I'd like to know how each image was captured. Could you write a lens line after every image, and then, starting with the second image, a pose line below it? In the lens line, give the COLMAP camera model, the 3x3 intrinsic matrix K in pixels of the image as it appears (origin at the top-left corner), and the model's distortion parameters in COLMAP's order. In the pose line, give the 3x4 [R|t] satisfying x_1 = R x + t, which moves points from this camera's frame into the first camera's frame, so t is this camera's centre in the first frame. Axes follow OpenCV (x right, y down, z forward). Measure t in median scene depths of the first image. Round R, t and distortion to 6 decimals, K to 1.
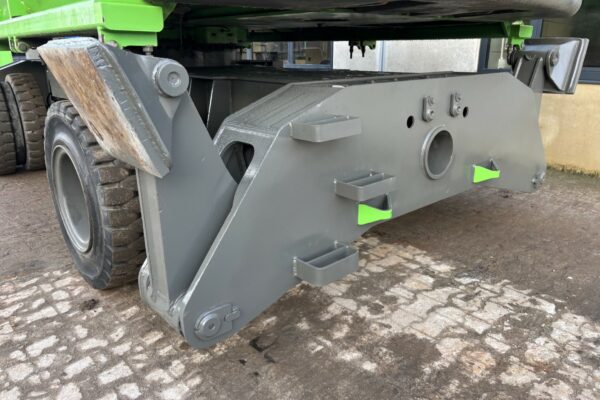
lens RADIAL K [[450.1, 0, 300.0], [0, 450.1, 200.0], [0, 0, 1]] dist [0.058605, -0.085894]
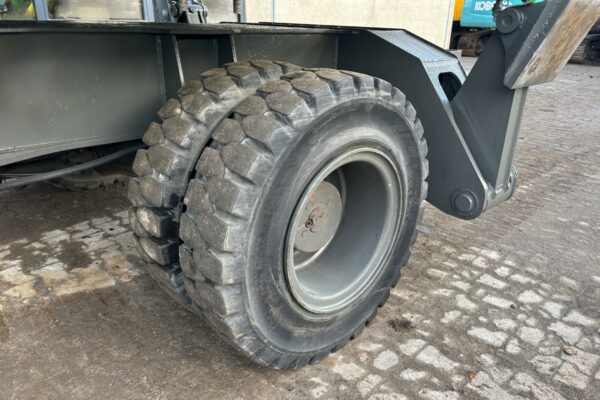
lens RADIAL K [[450.1, 0, 300.0], [0, 450.1, 200.0], [0, 0, 1]] dist [0.058605, -0.085894]
pose [[-0.030189, -0.353178, 0.935069, -1.043056], [0.312820, 0.885163, 0.344428, -0.270188], [-0.949332, 0.302906, 0.083759, 0.962607]]
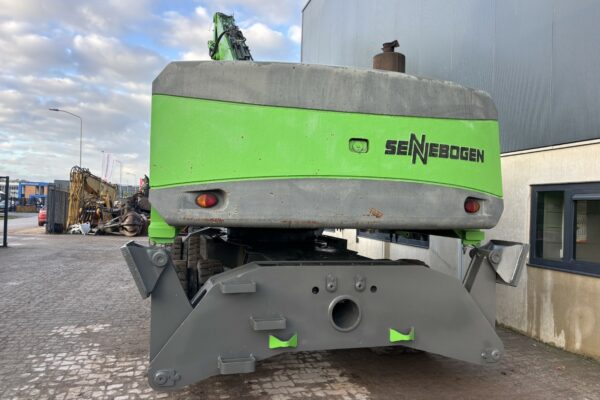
lens RADIAL K [[454.8, 0, 300.0], [0, 454.8, 200.0], [0, 0, 1]] dist [0.019658, -0.004252]
pose [[0.896177, 0.022895, -0.443106, 0.775866], [-0.170113, 0.940082, -0.295478, 0.015801], [0.409791, 0.340178, 0.846375, -0.462944]]
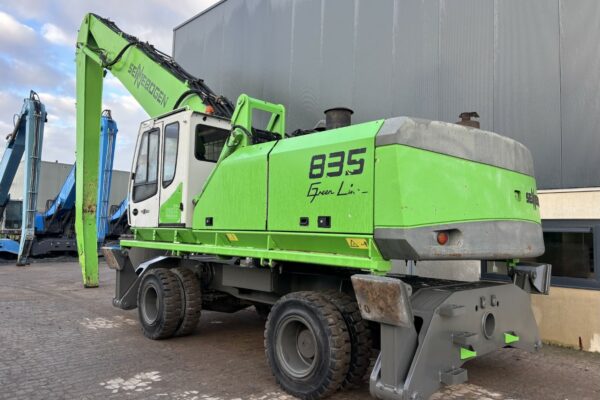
lens RADIAL K [[450.1, 0, 300.0], [0, 450.1, 200.0], [0, 0, 1]] dist [0.058605, -0.085894]
pose [[0.998394, 0.034927, 0.044605, -0.569417], [-0.015029, 0.922421, -0.385893, 0.155537], [-0.054622, 0.384603, 0.921464, -0.899258]]
